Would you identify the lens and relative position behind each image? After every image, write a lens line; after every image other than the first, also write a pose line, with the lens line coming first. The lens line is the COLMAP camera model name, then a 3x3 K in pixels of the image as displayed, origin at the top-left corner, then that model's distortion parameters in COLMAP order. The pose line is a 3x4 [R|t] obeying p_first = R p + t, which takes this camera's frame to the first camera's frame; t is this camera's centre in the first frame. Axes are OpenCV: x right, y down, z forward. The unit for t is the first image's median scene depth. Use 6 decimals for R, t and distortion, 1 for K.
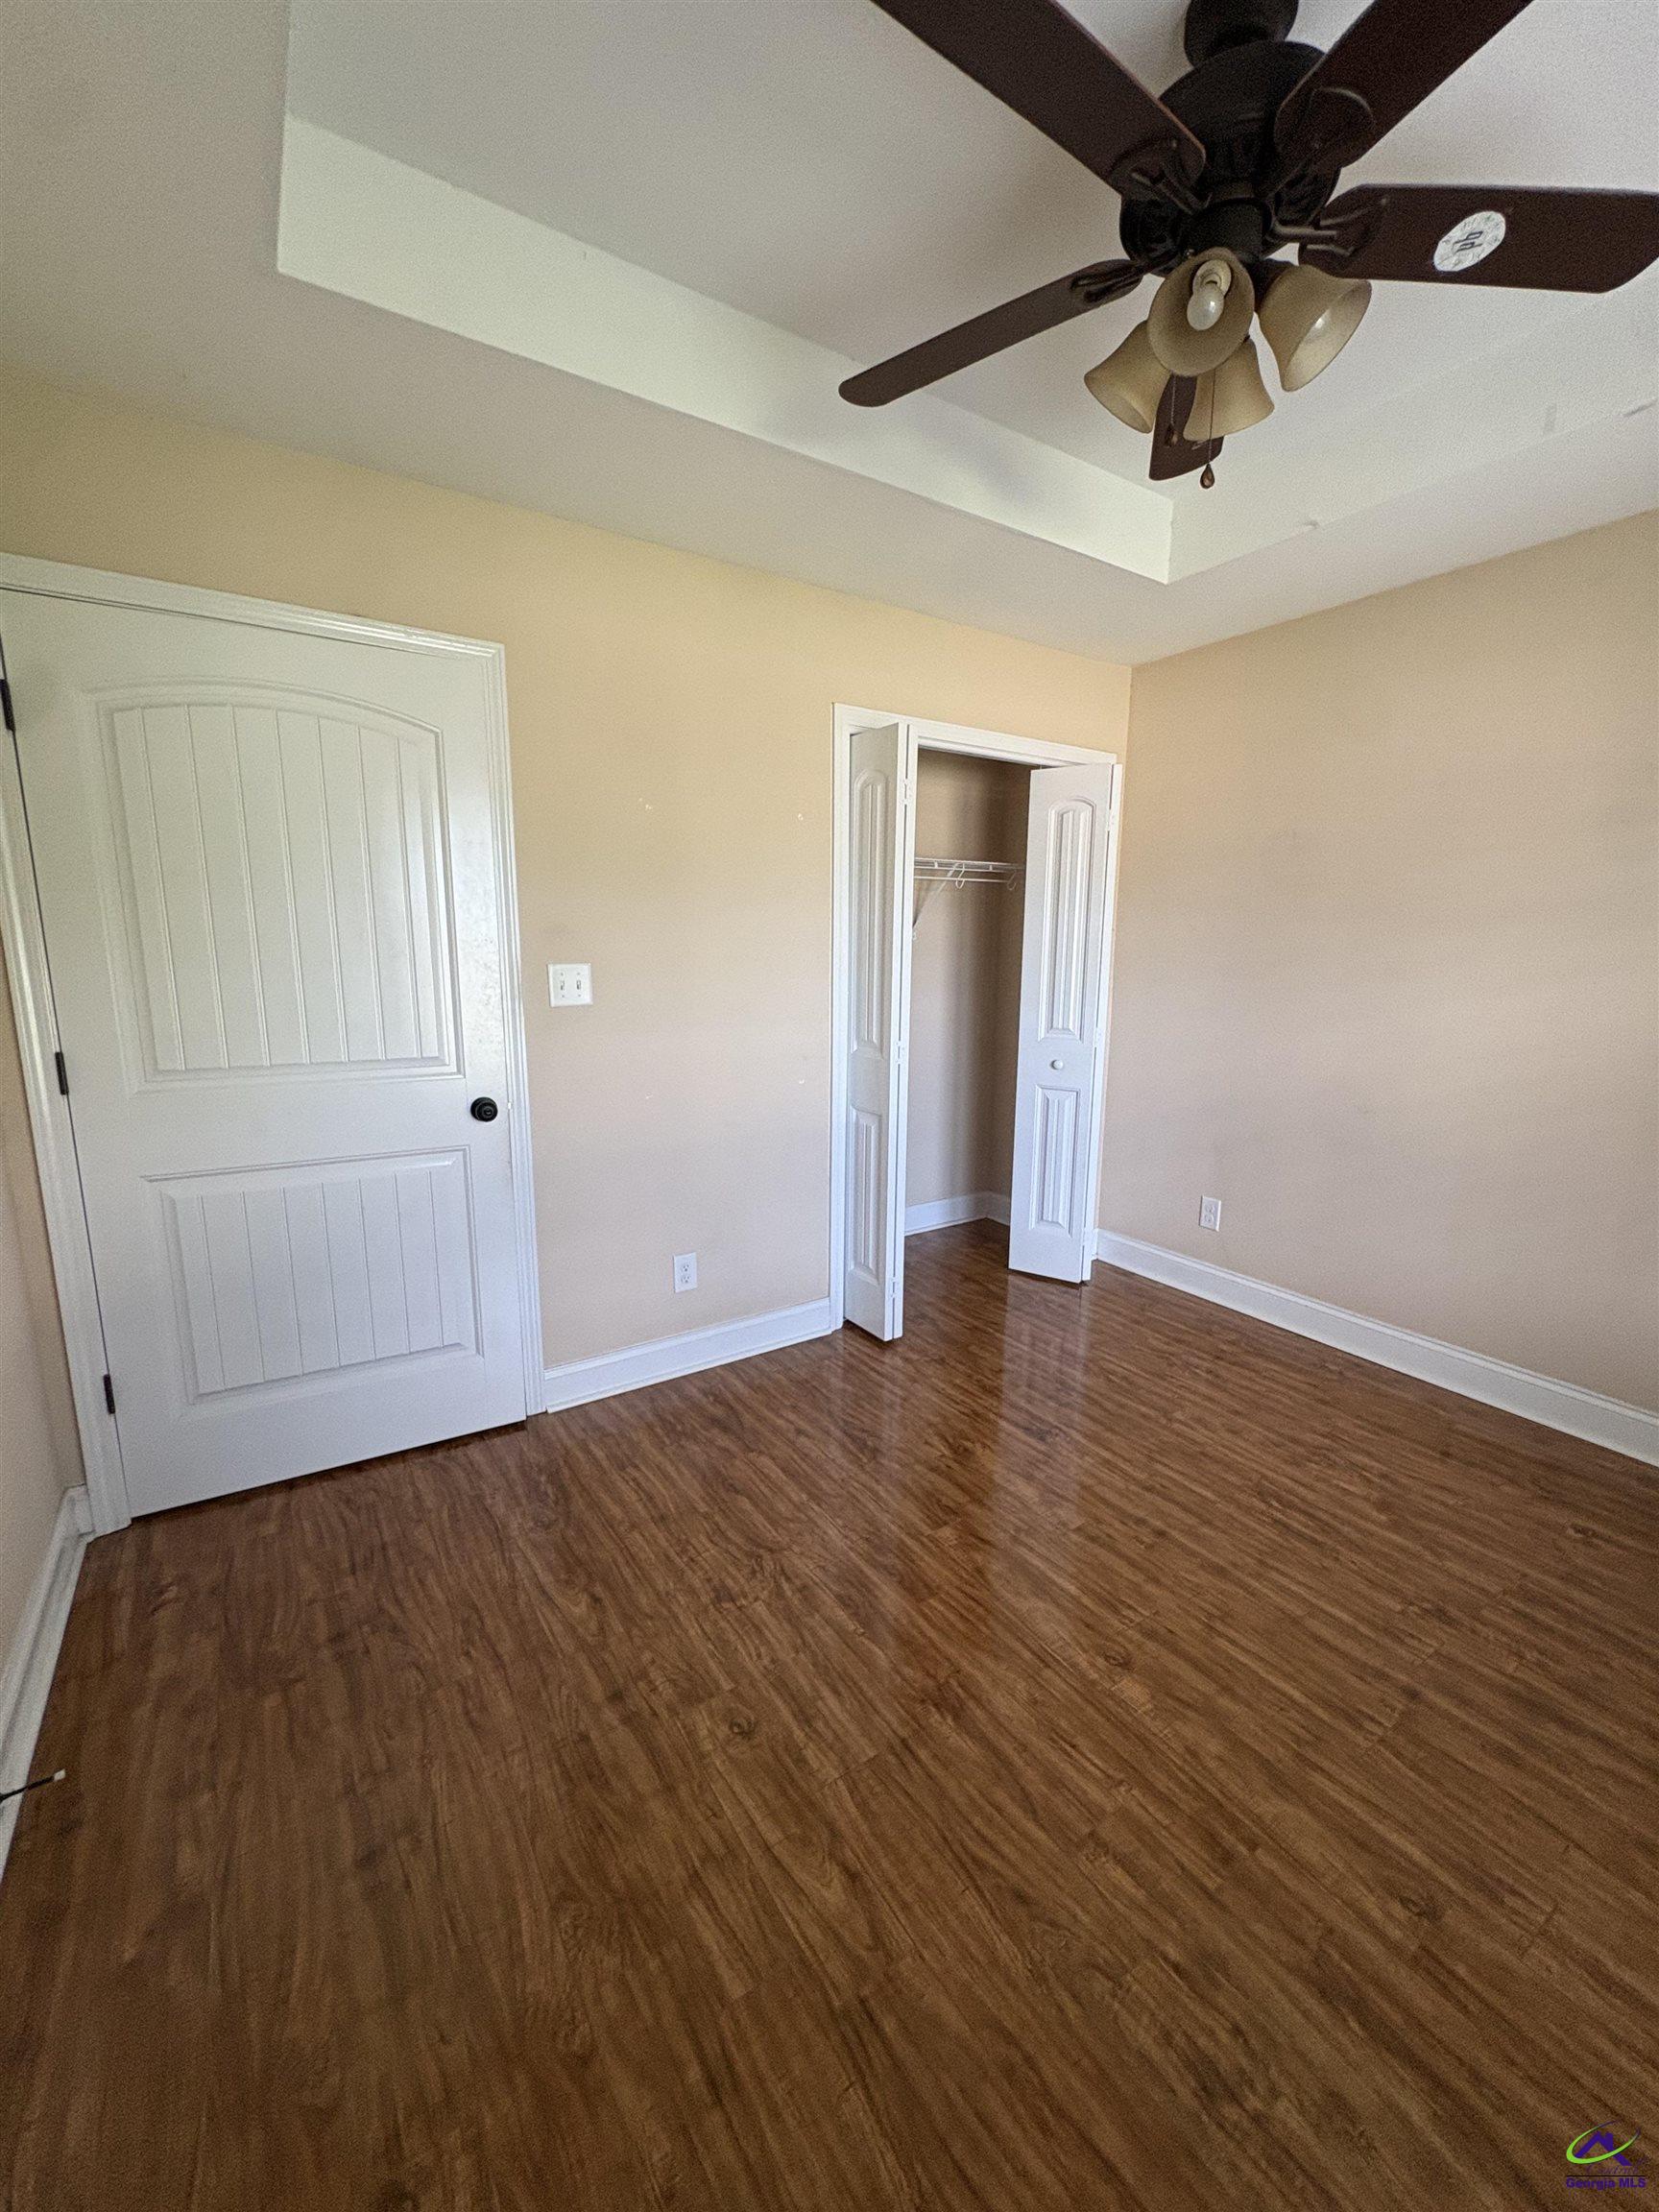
lens RADIAL K [[886.5, 0, 815.5], [0, 886.5, 1109.4], [0, 0, 1]] dist [0.006239, -0.000735]
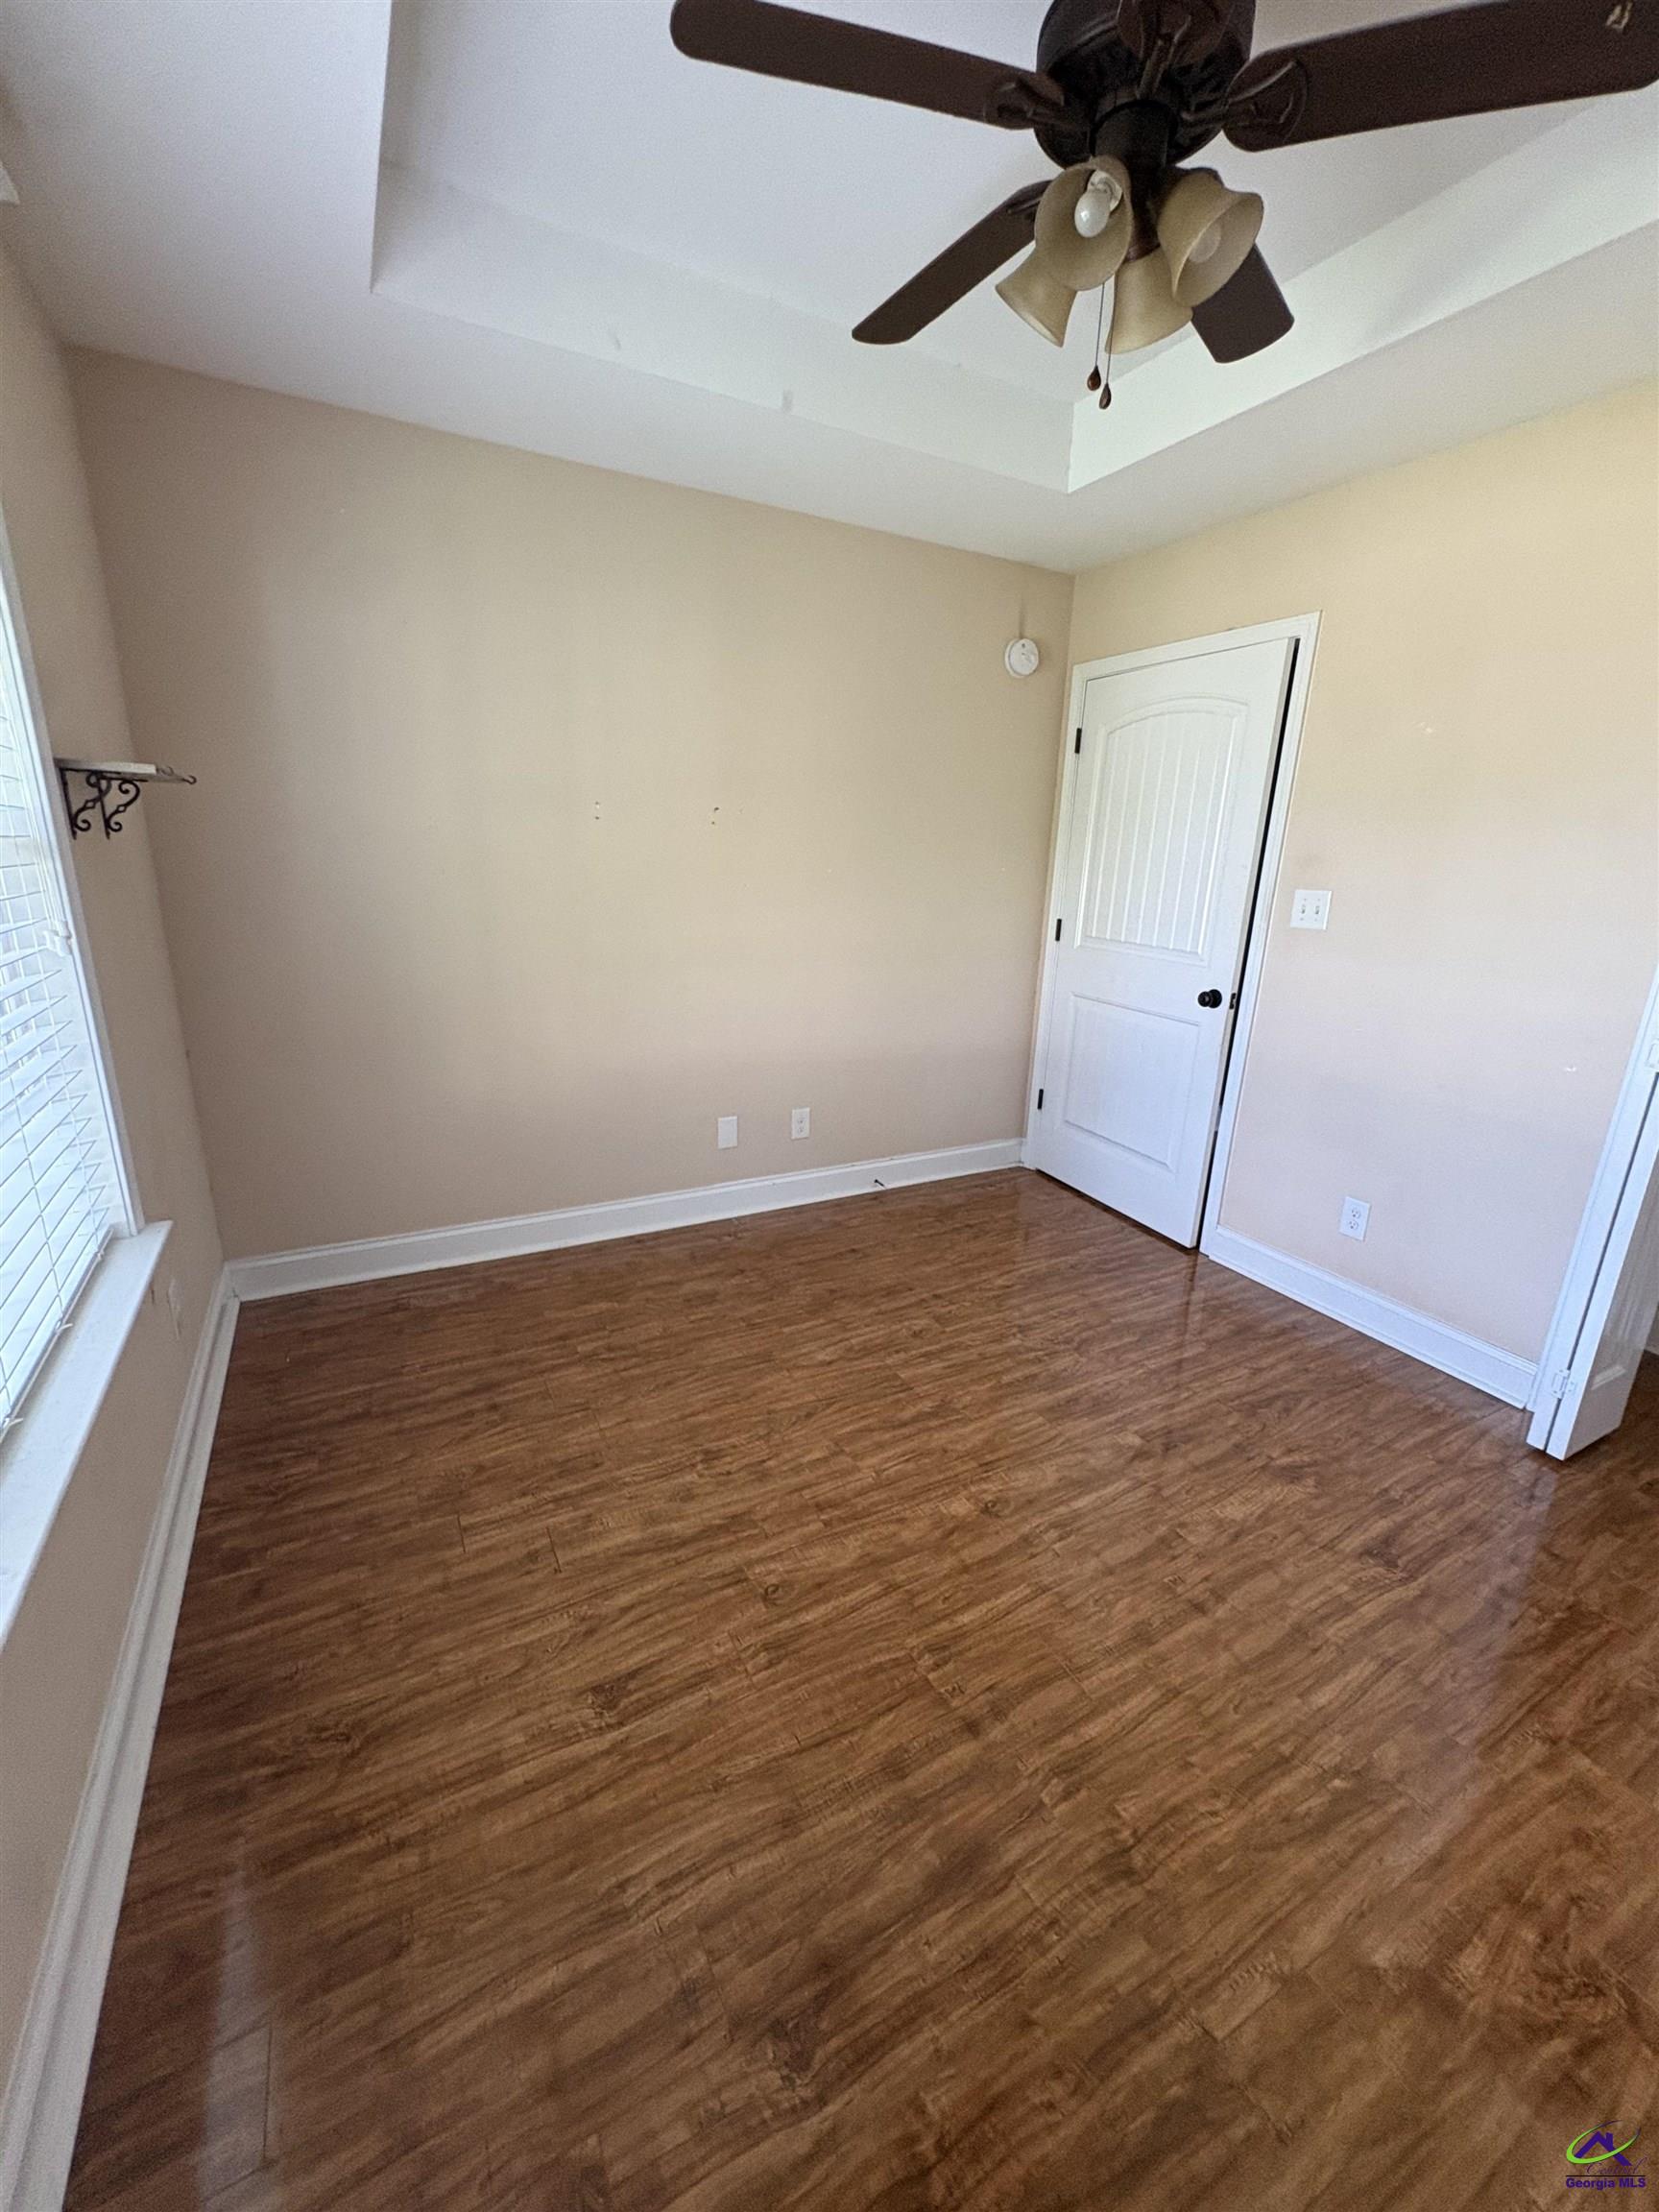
lens RADIAL K [[886.5, 0, 830.7], [0, 886.5, 1100.9], [0, 0, 1]] dist [0.006239, -0.000735]
pose [[-0.084147, 0.263129, -0.961084, 1.401786], [-0.216334, 0.936676, 0.275388, -0.139036], [0.972686, 0.231088, -0.021895, 0.760707]]
